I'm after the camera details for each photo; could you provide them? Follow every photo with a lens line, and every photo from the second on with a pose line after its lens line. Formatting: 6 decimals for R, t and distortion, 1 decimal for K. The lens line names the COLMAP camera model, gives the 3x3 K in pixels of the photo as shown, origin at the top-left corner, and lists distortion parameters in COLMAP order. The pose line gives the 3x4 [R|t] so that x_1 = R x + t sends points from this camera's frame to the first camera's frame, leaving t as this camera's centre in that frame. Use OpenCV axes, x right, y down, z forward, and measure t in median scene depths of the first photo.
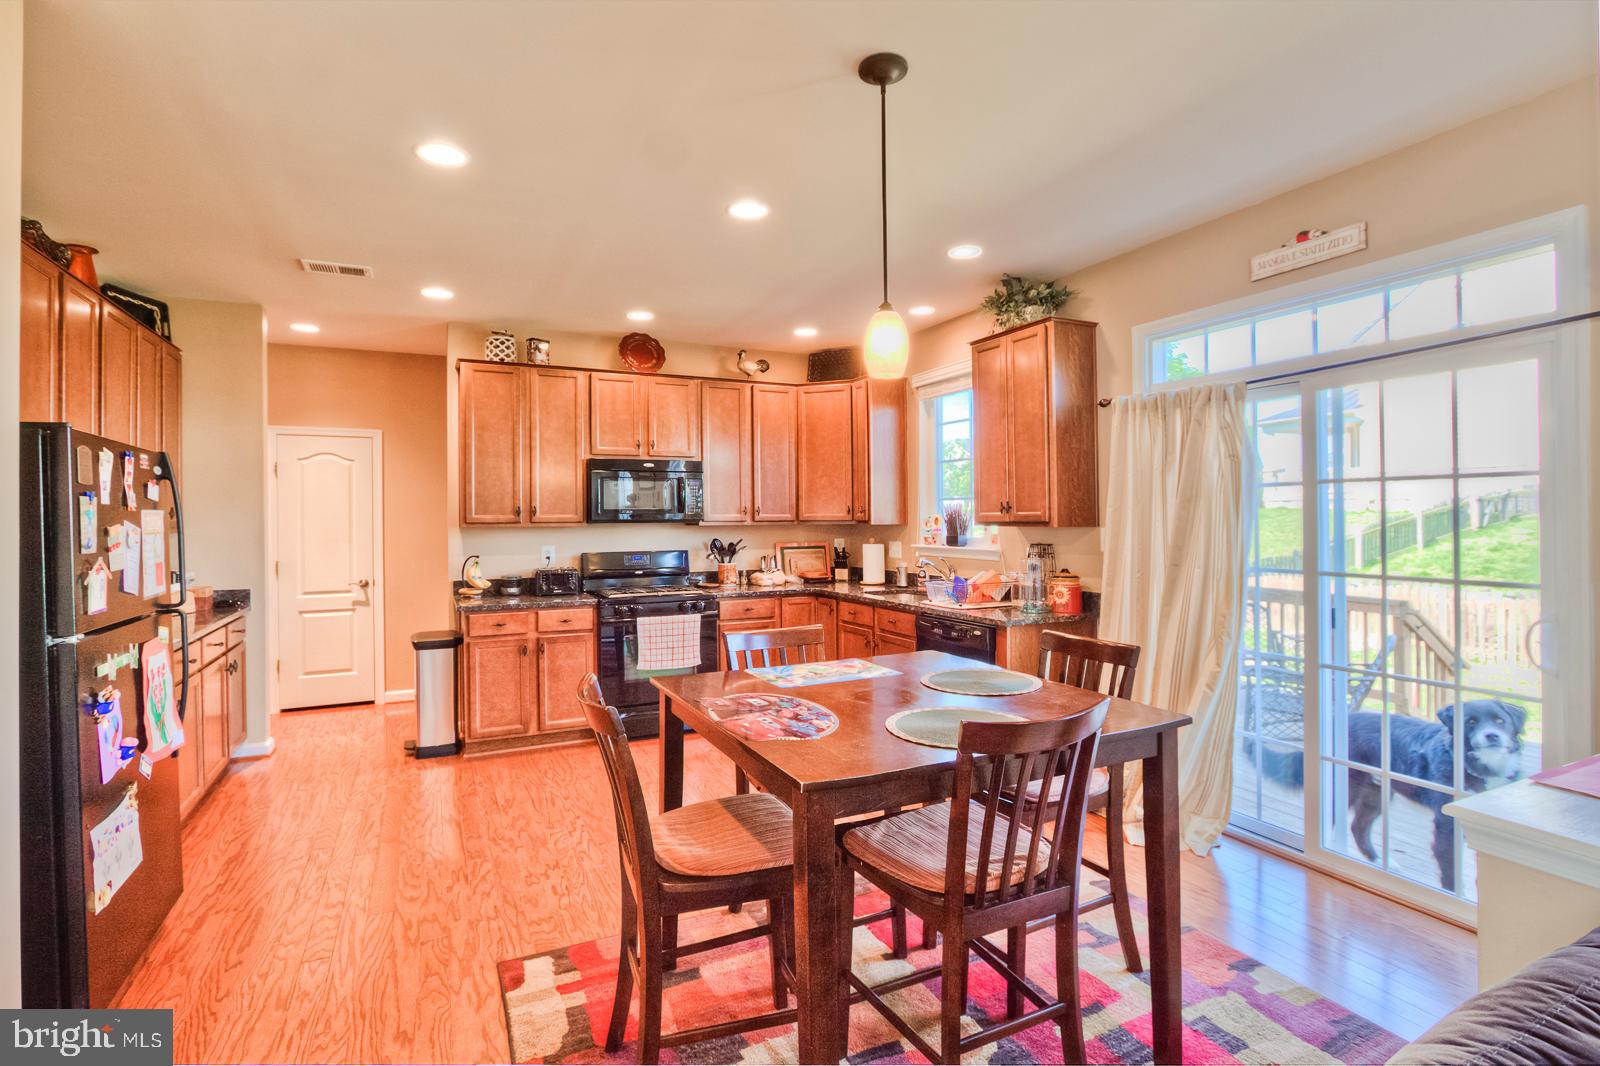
lens RADIAL K [[736.5, 0, 796.4], [0, 736.5, 508.5], [0, 0, 1]] dist [-0.016265, 0.001282]
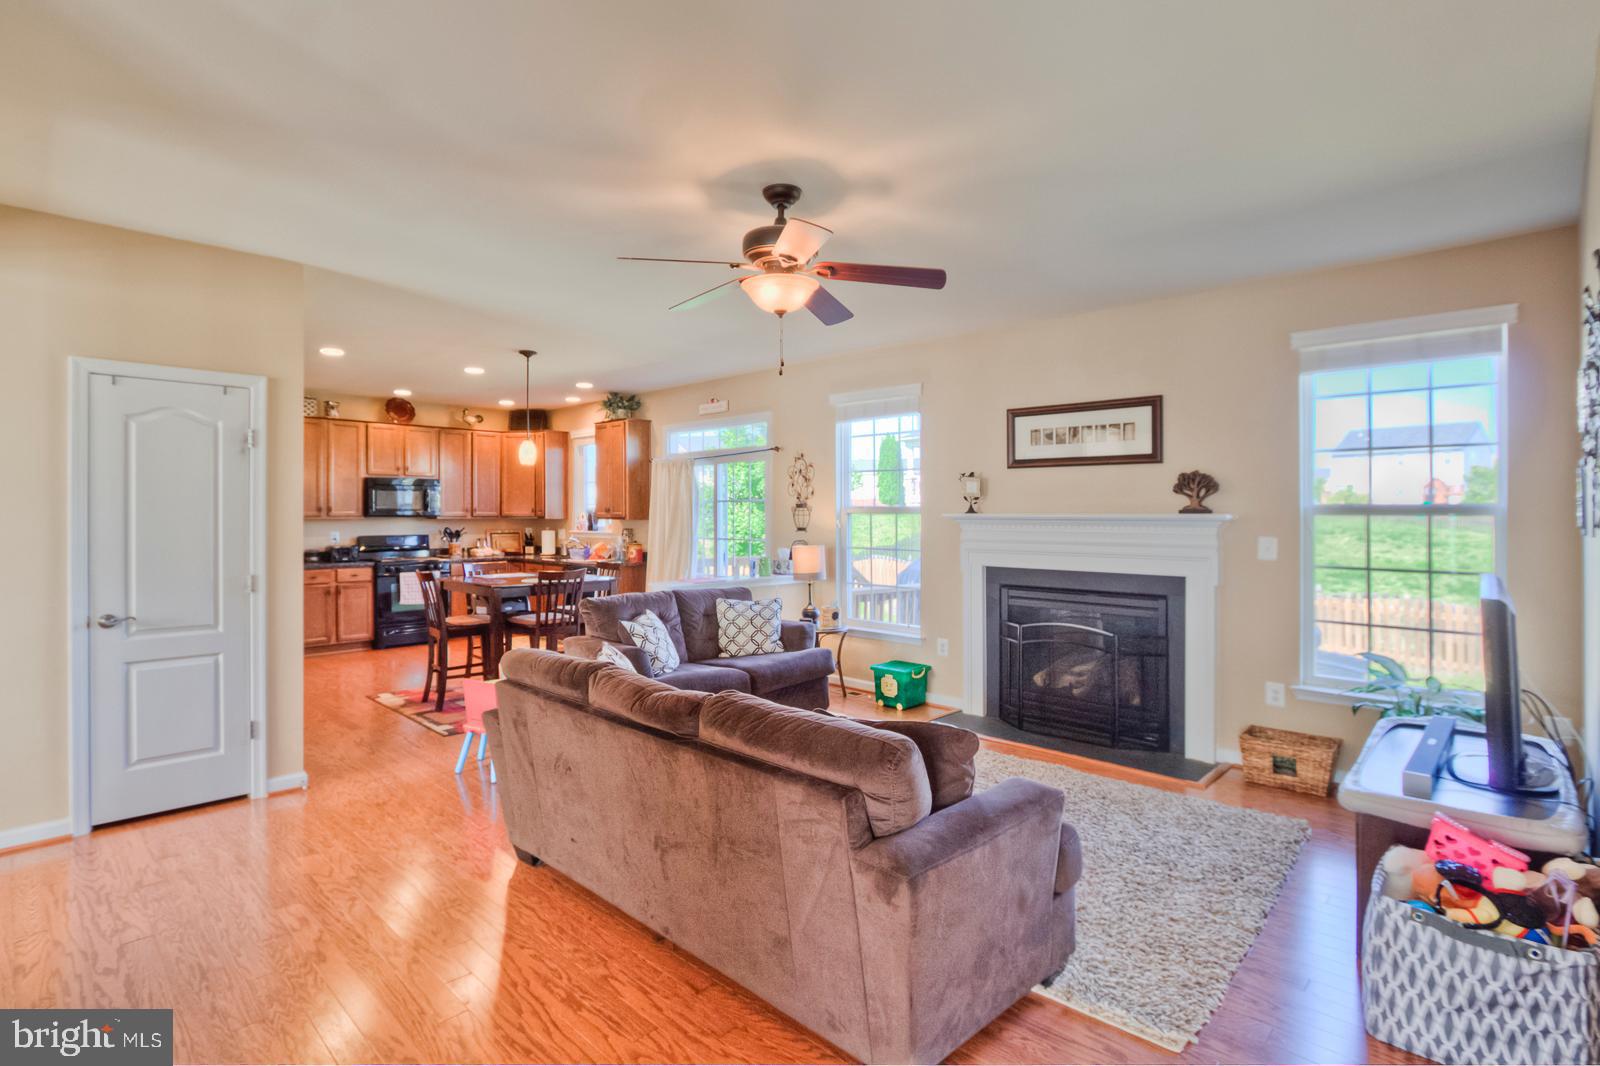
lens RADIAL K [[769.8, 0, 731.7], [0, 769.8, 507.1], [0, 0, 1]] dist [-0.017999, 0.002722]
pose [[0.961111, 0.008541, 0.276031, 0.027545], [-0.009393, 0.999954, 0.001764, -0.013610], [-0.276003, -0.004288, 0.961147, -0.914807]]
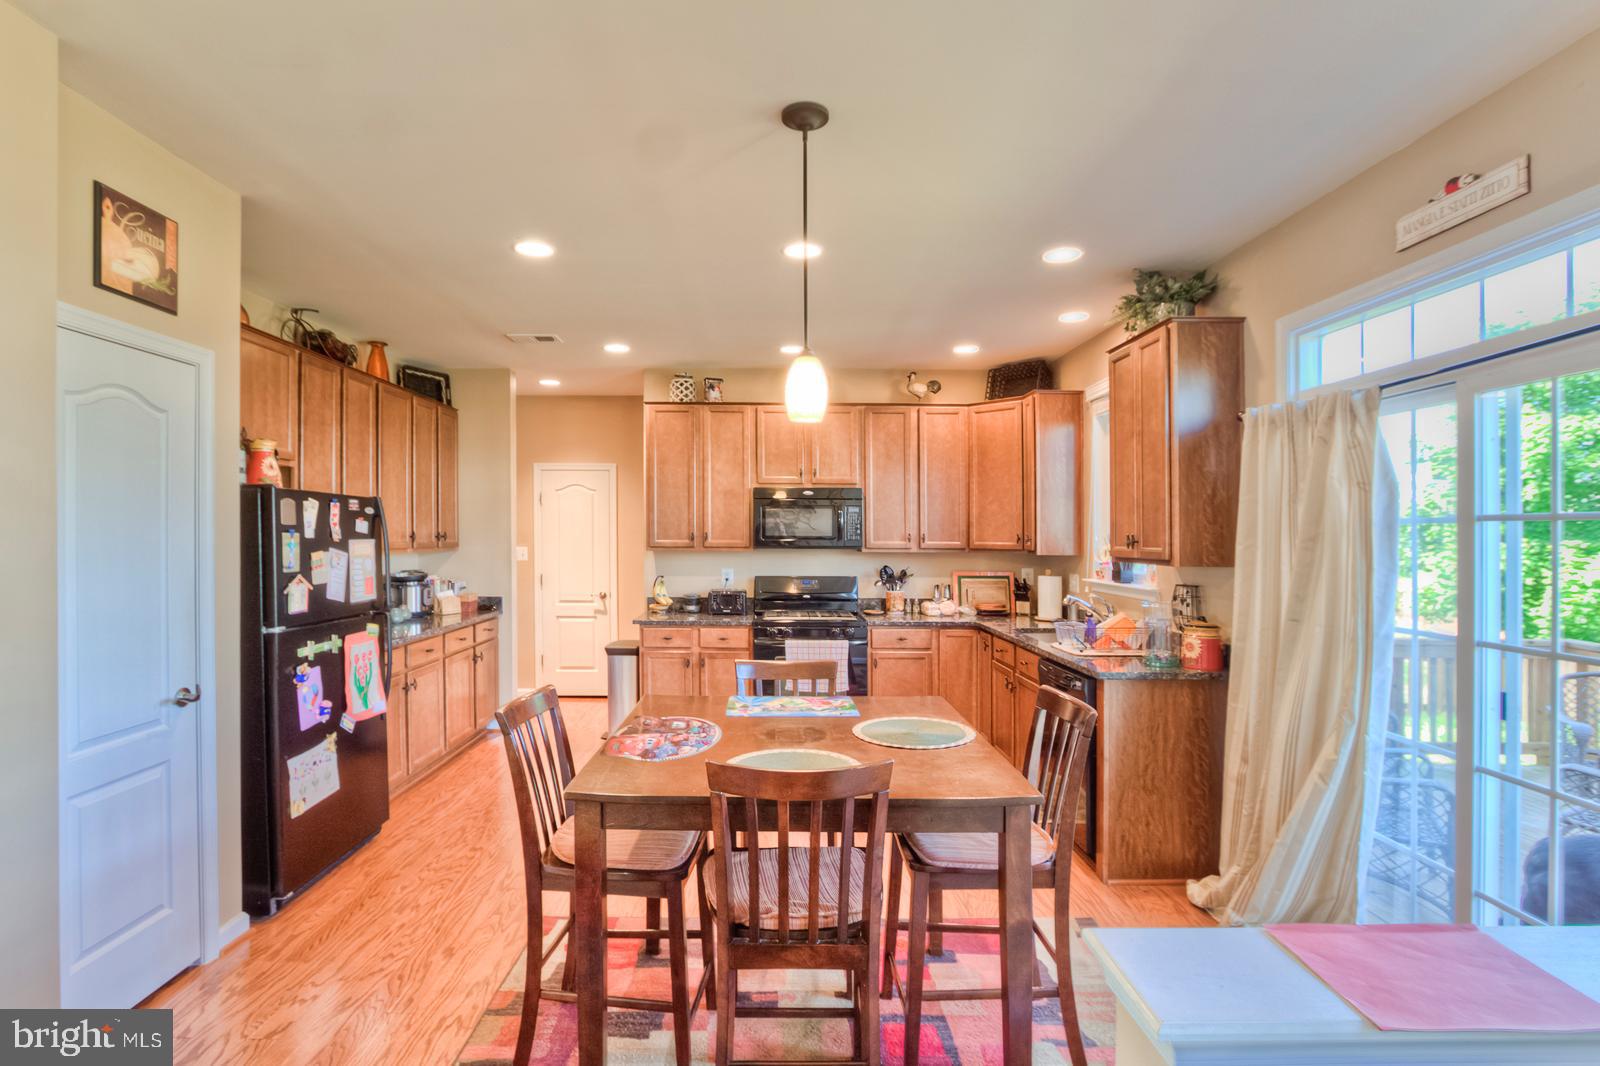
lens RADIAL K [[769.8, 0, 787.5], [0, 769.8, 533.8], [0, 0, 1]] dist [-0.017999, 0.002722]
pose [[0.906760, 0.009548, -0.421539, 0.250224], [-0.004771, 0.999912, 0.012386, -0.016622], [0.421620, -0.009220, 0.906726, 0.011696]]
